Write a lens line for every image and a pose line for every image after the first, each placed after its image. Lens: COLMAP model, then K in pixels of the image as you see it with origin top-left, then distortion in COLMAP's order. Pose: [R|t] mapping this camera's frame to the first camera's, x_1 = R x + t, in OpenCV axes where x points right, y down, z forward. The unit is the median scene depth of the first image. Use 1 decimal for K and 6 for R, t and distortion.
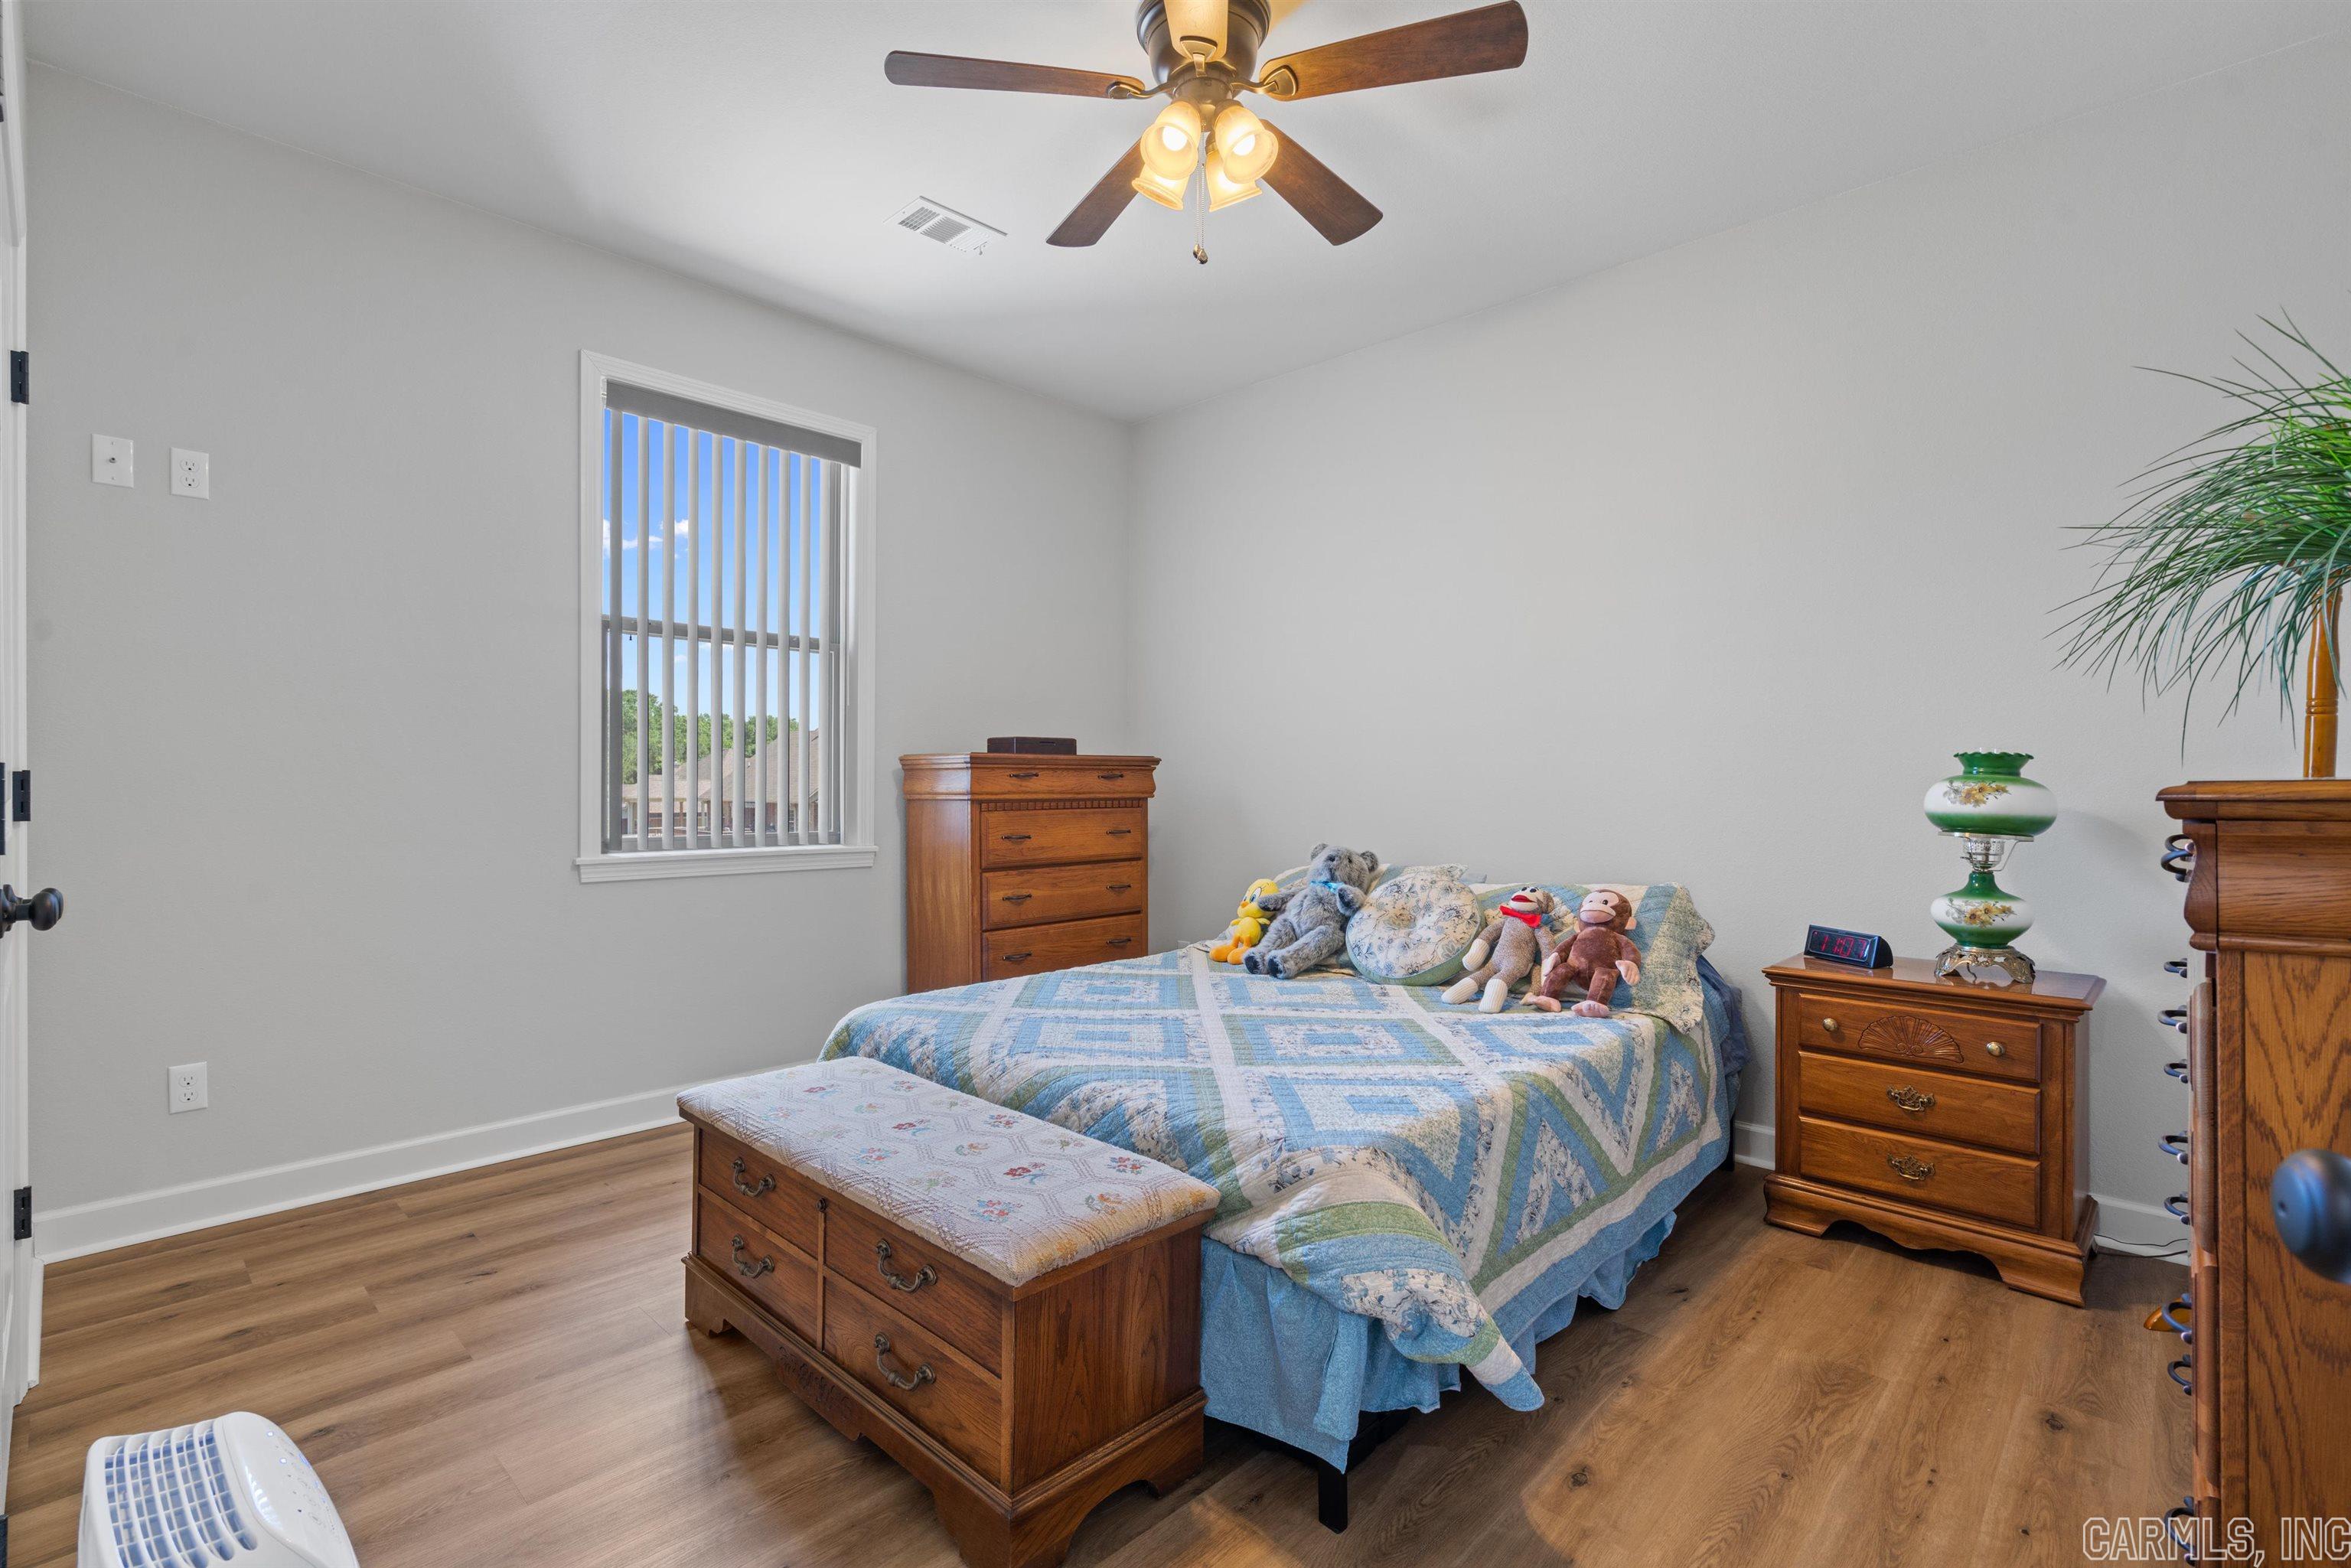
lens RADIAL K [[1065.9, 0, 1153.1], [0, 1065.9, 784.8], [0, 0, 1]] dist [-0.002130, -0.000516]
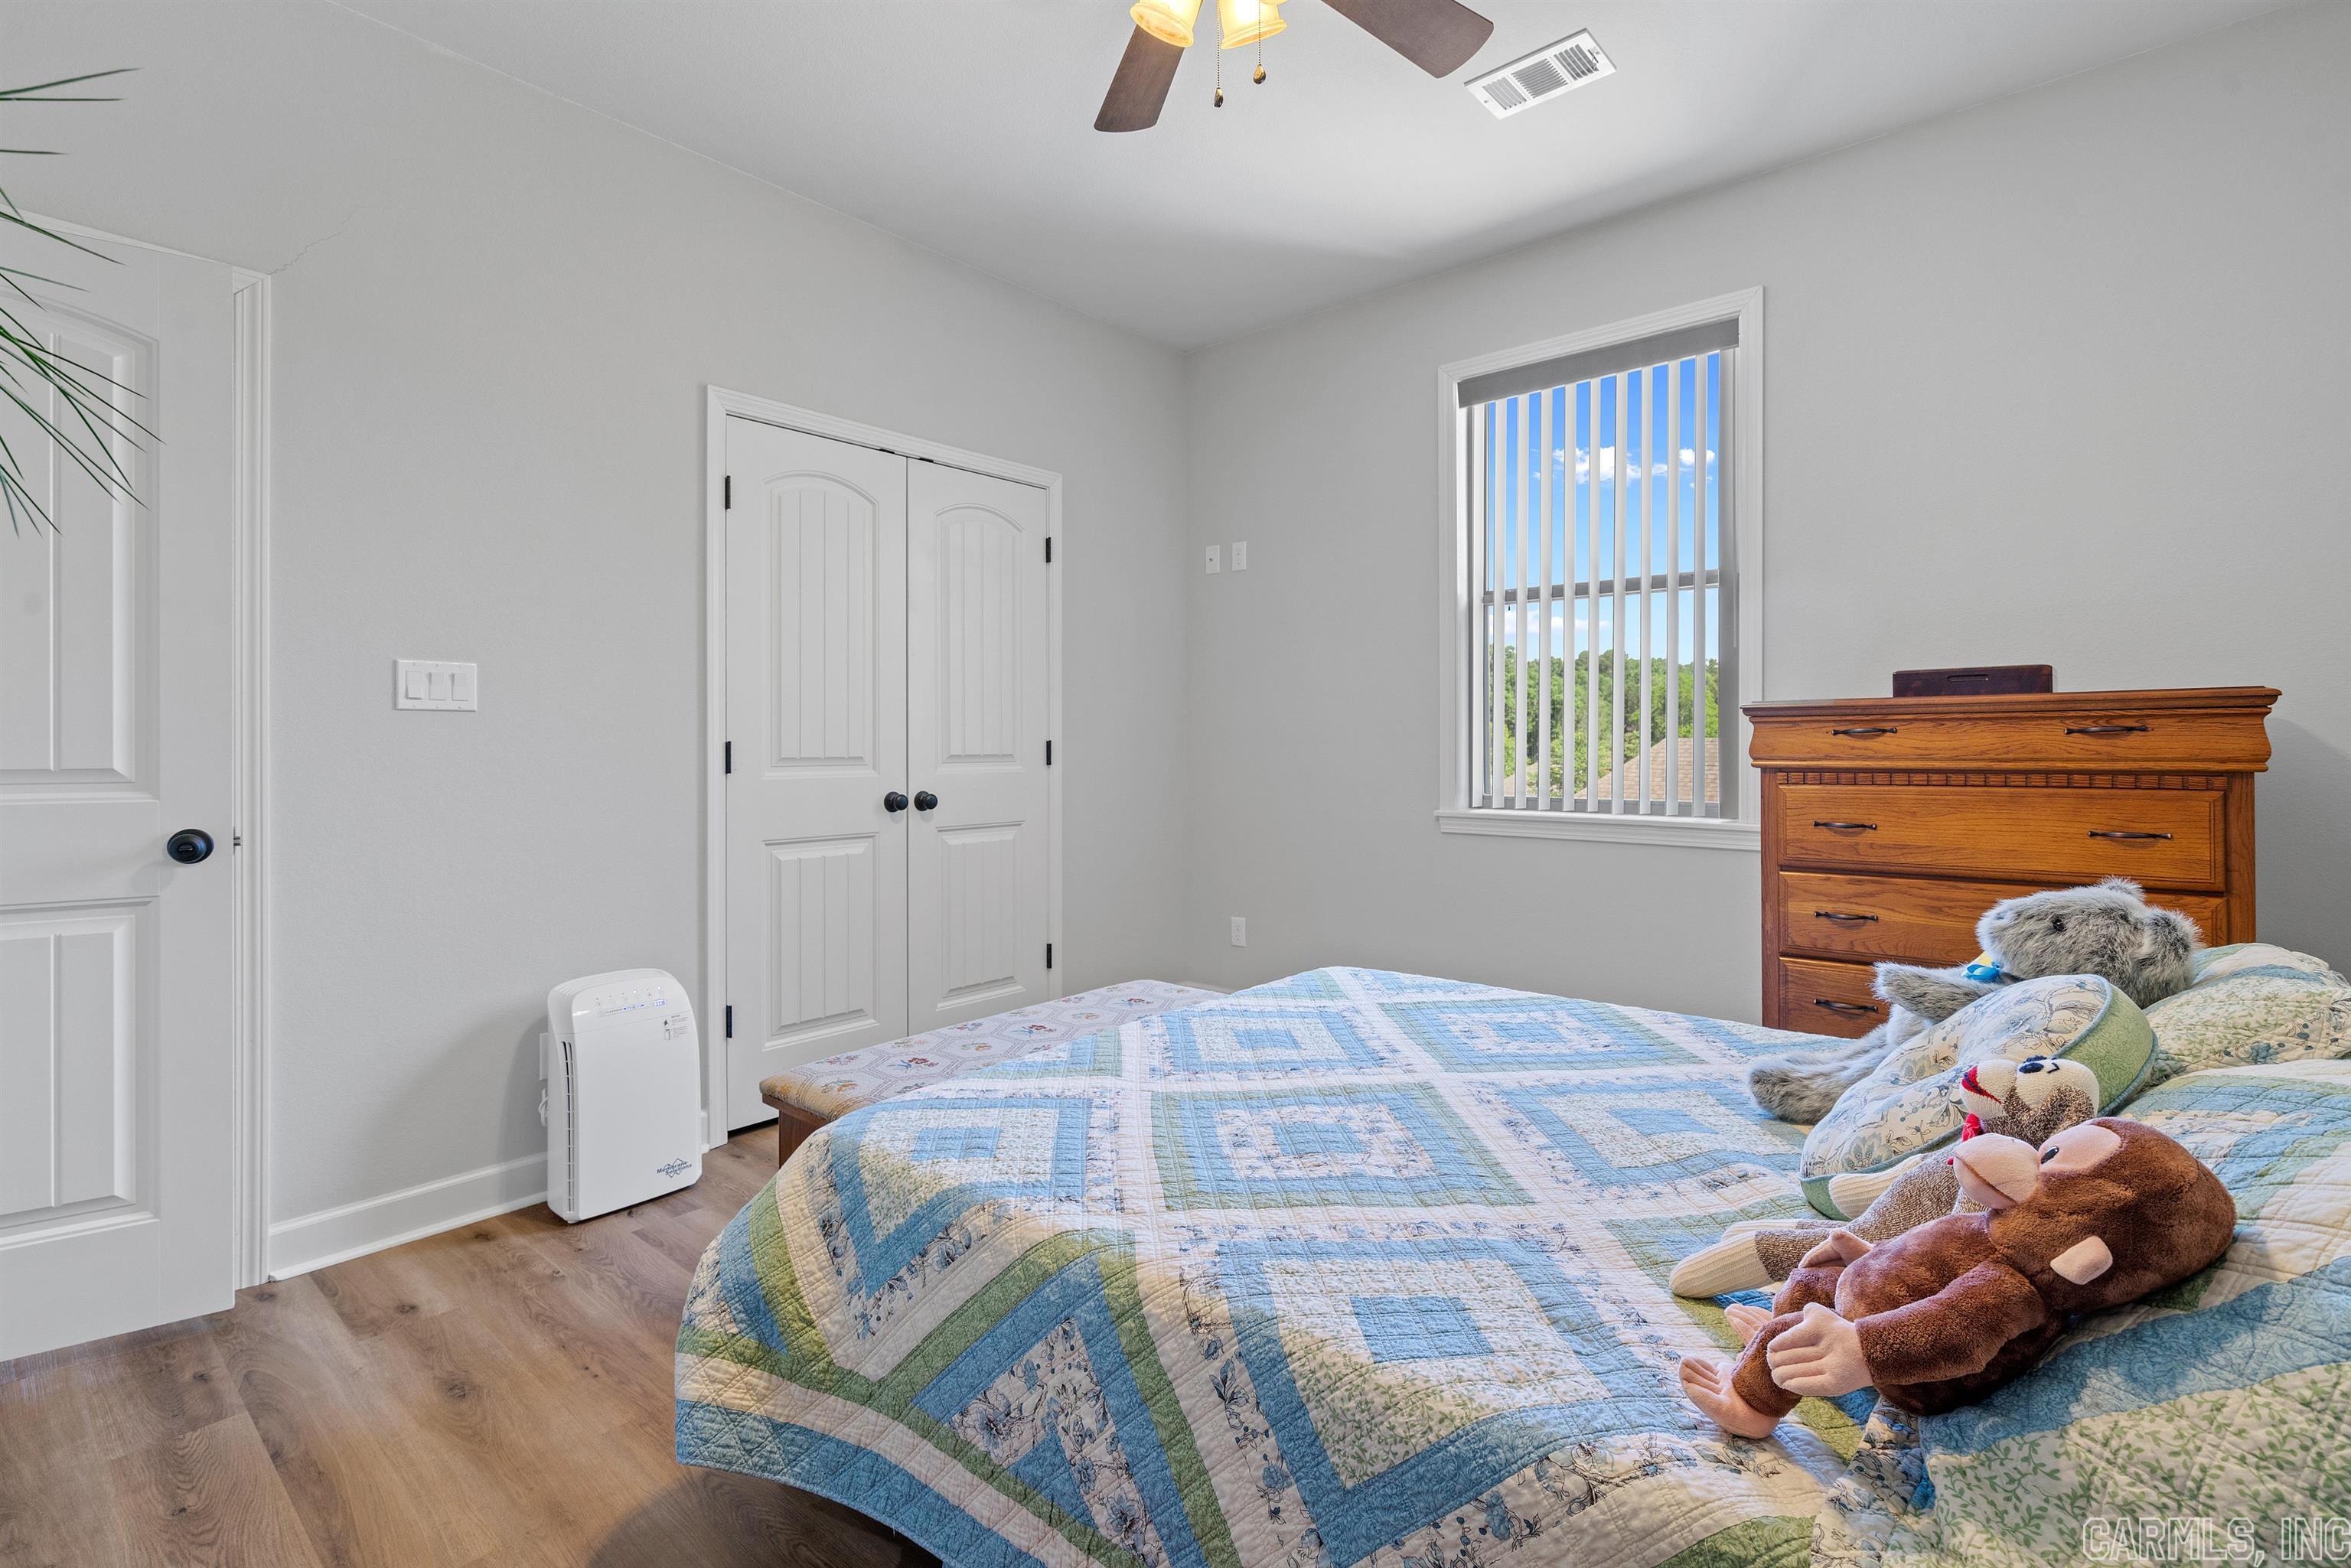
lens RADIAL K [[1075.2, 0, 1177.7], [0, 1075.2, 751.4], [0, 0, 1]] dist [-0.003553, -0.000037]
pose [[0.074498, 0.003111, -0.997216, 0.507108], [0.001046, 0.999994, 0.003198, 0.000802], [0.997221, -0.001281, 0.074494, 0.540093]]
